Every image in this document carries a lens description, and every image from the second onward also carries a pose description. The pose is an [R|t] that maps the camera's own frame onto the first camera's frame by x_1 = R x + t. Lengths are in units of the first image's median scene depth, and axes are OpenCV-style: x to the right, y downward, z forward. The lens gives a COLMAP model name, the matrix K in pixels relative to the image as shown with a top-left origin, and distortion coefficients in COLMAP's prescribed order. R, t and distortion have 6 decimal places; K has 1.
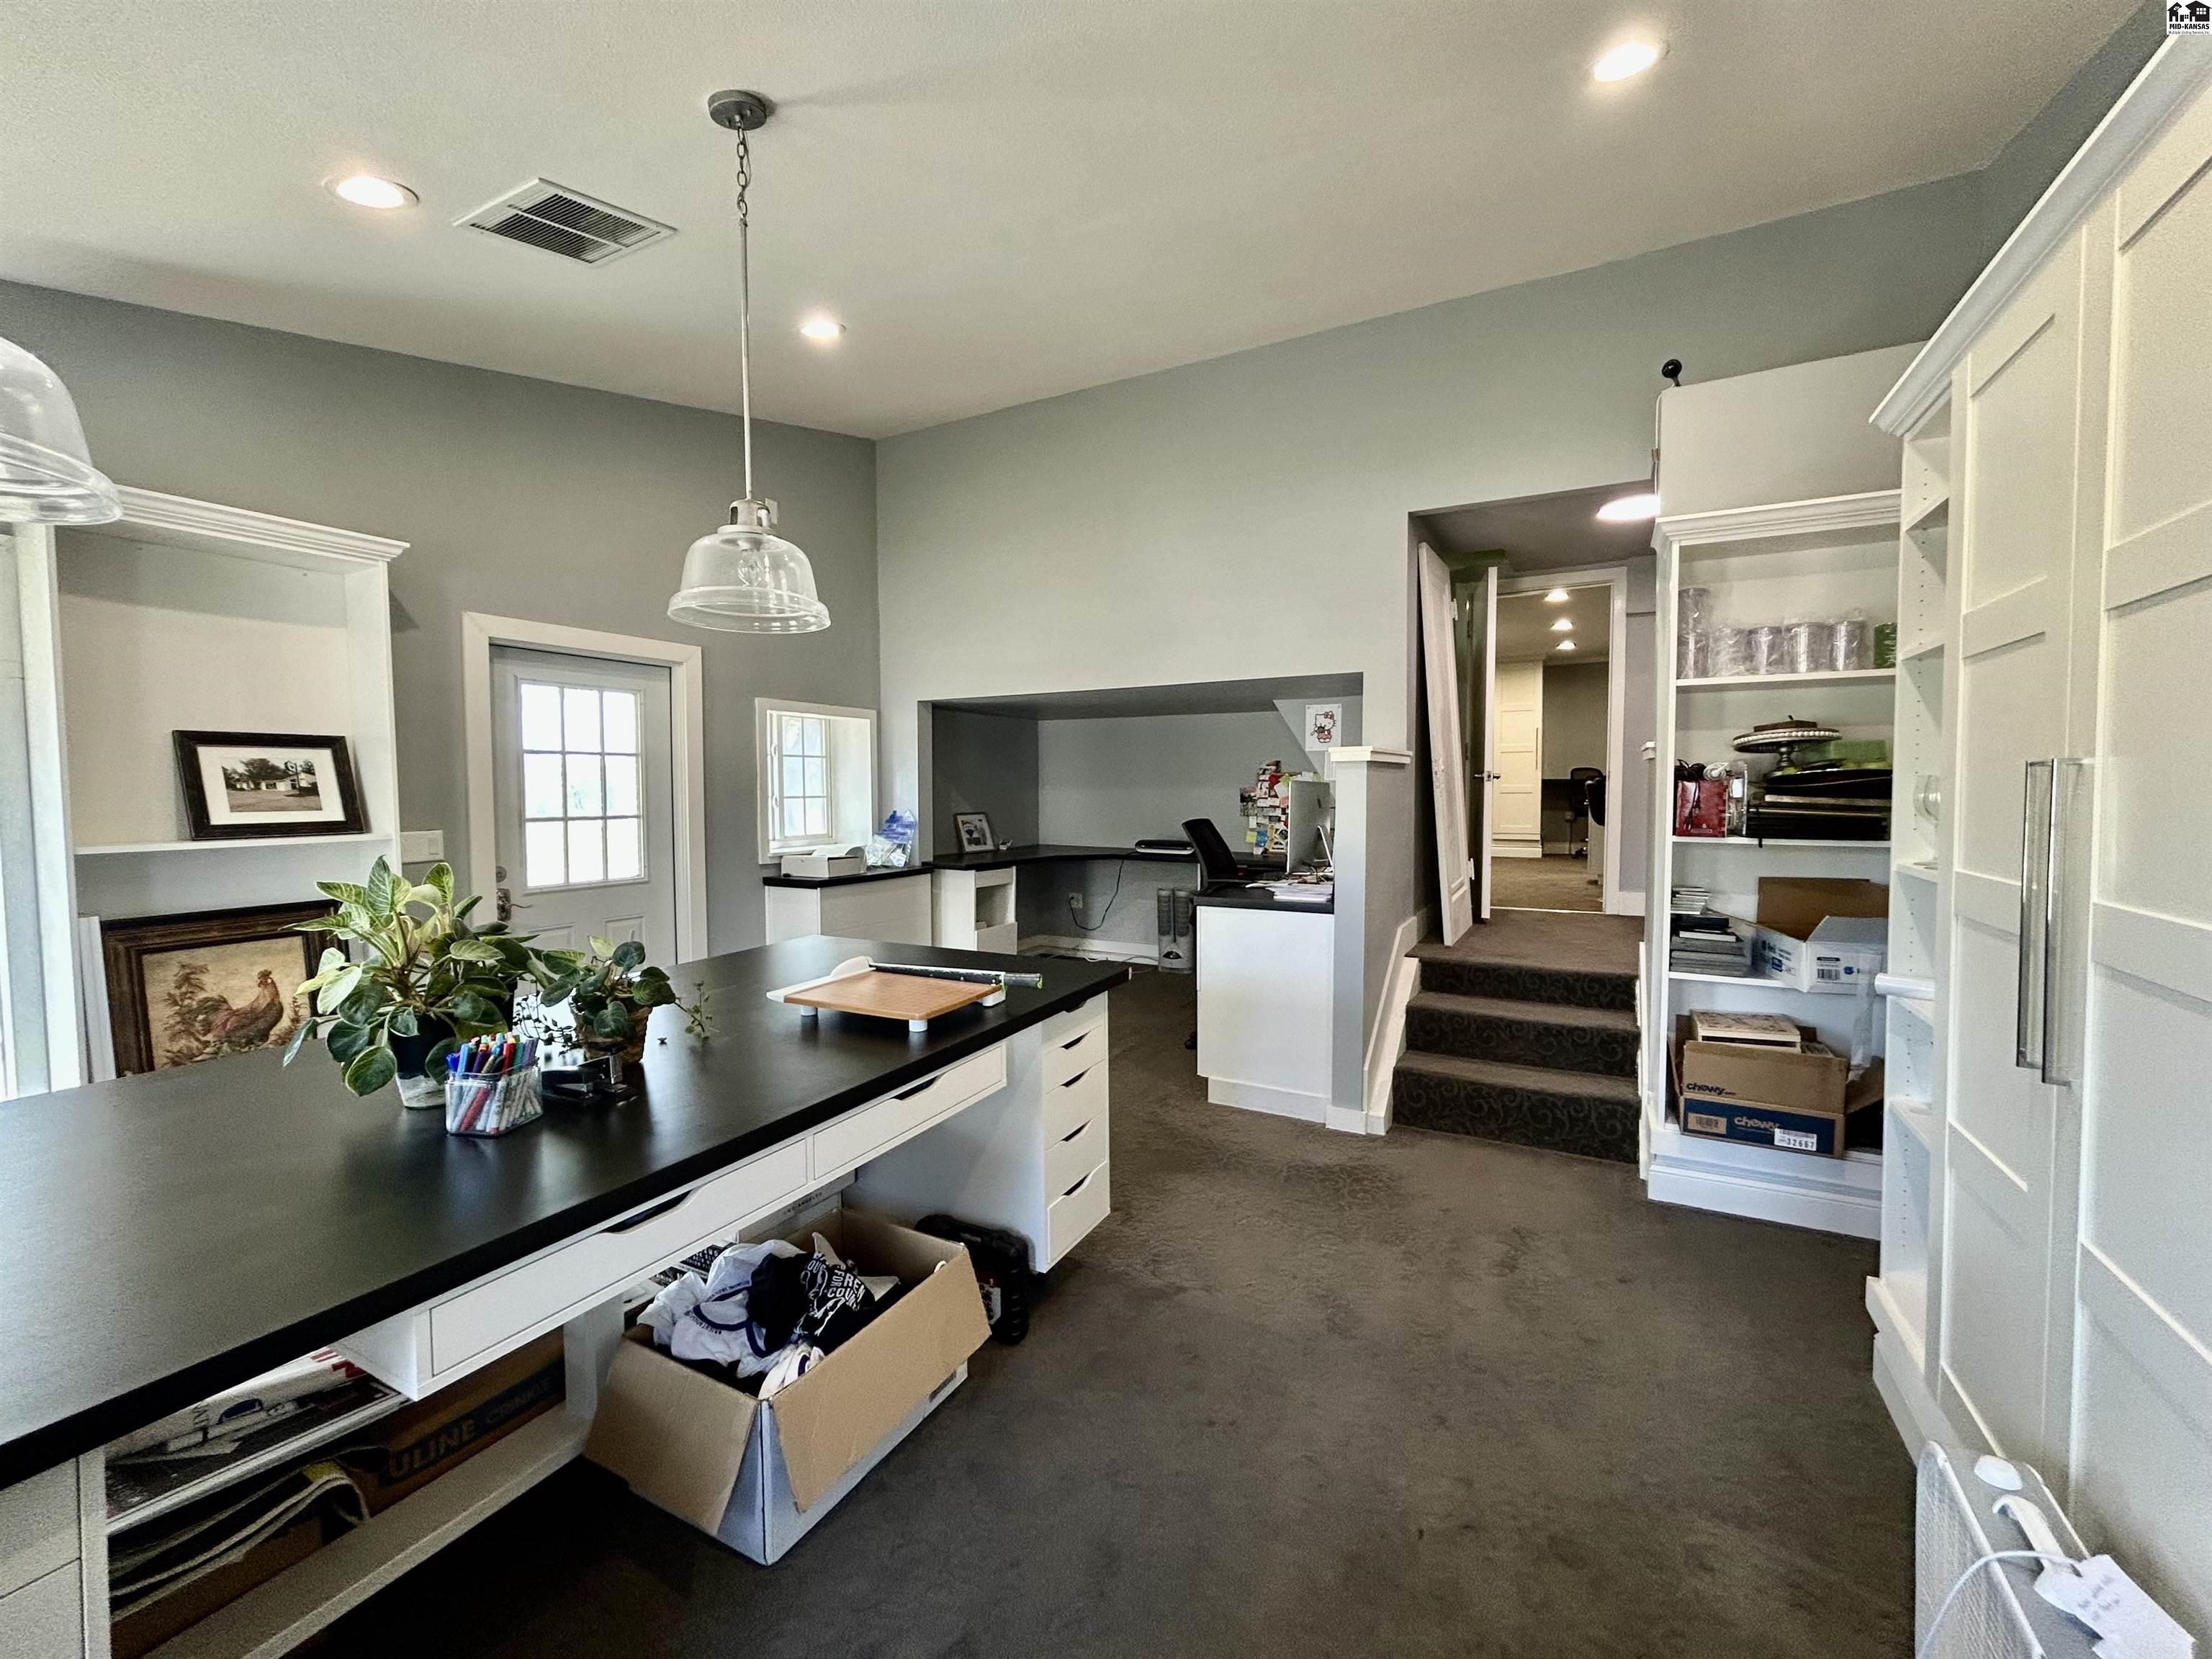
lens RADIAL K [[893.8, 0, 1117.2], [0, 893.8, 820.2], [0, 0, 1]] dist [0.000711, 0.000507]
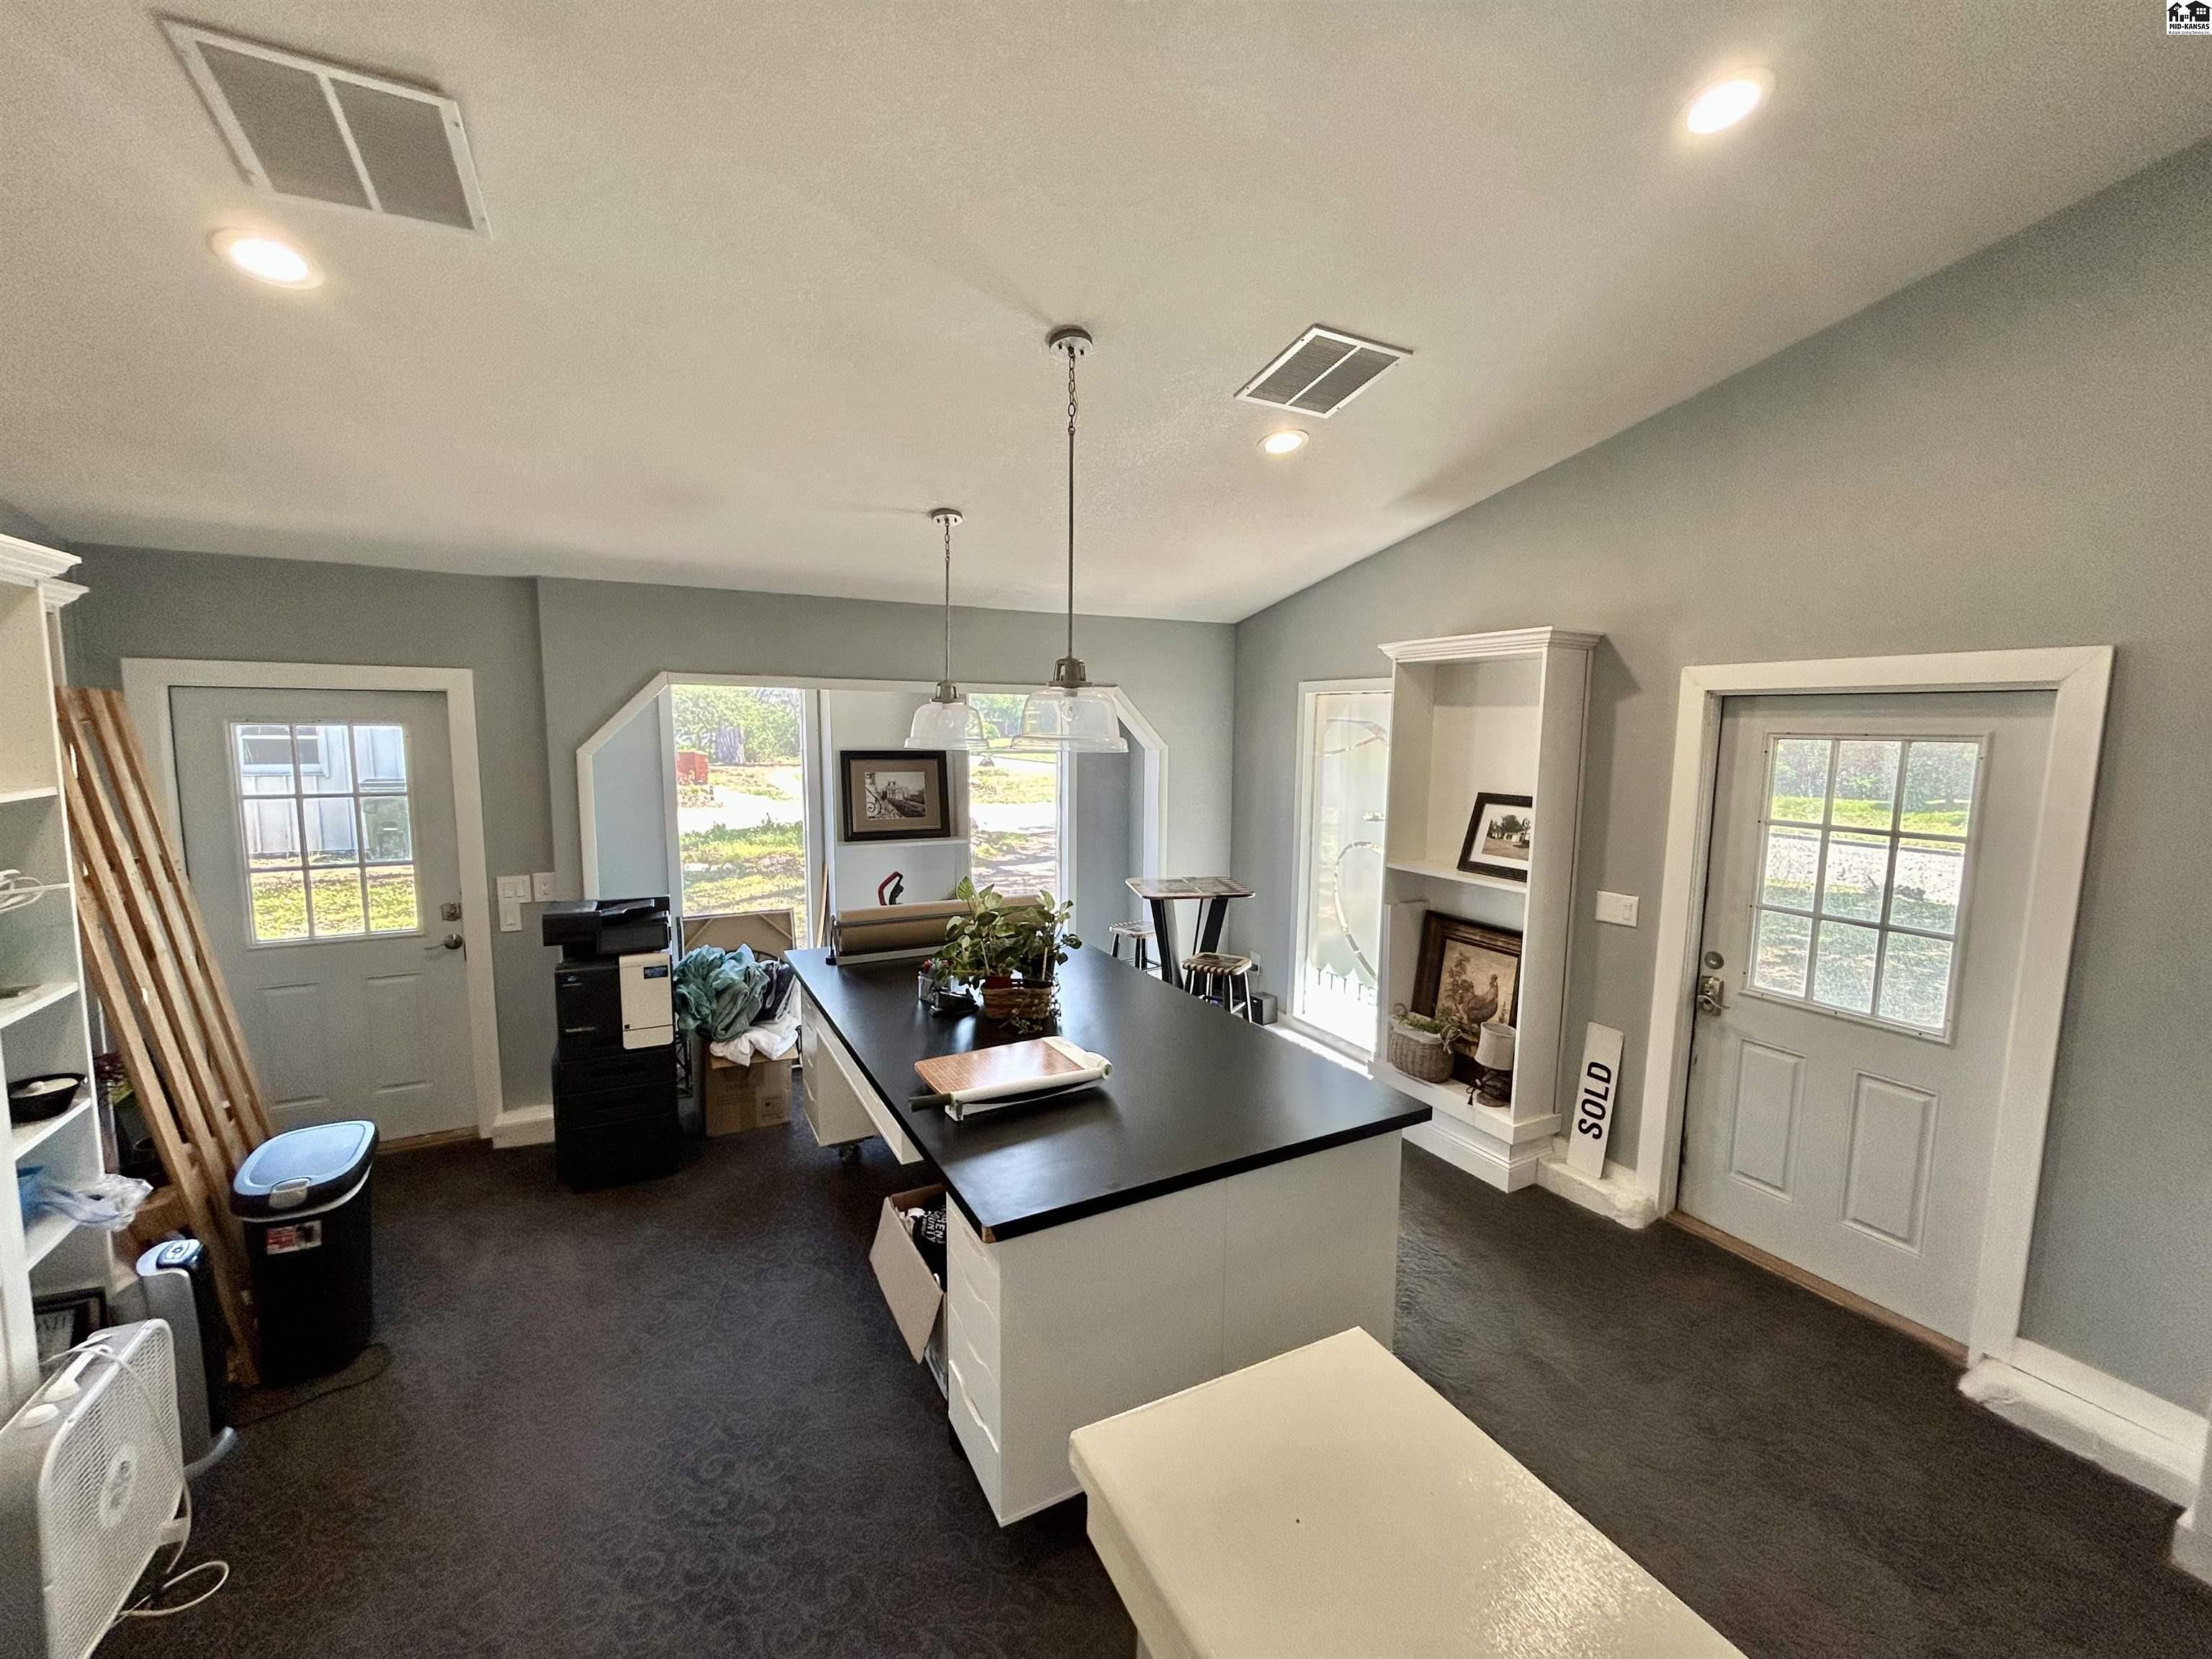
lens RADIAL K [[893.8, 0, 1104.0], [0, 893.8, 828.4], [0, 0, 1]] dist [0.000711, 0.000507]
pose [[-0.558807, 0.087975, -0.824618, 0.372106], [-0.050099, 0.988960, 0.139457, -0.171082], [0.827783, 0.119242, -0.548230, 1.044676]]
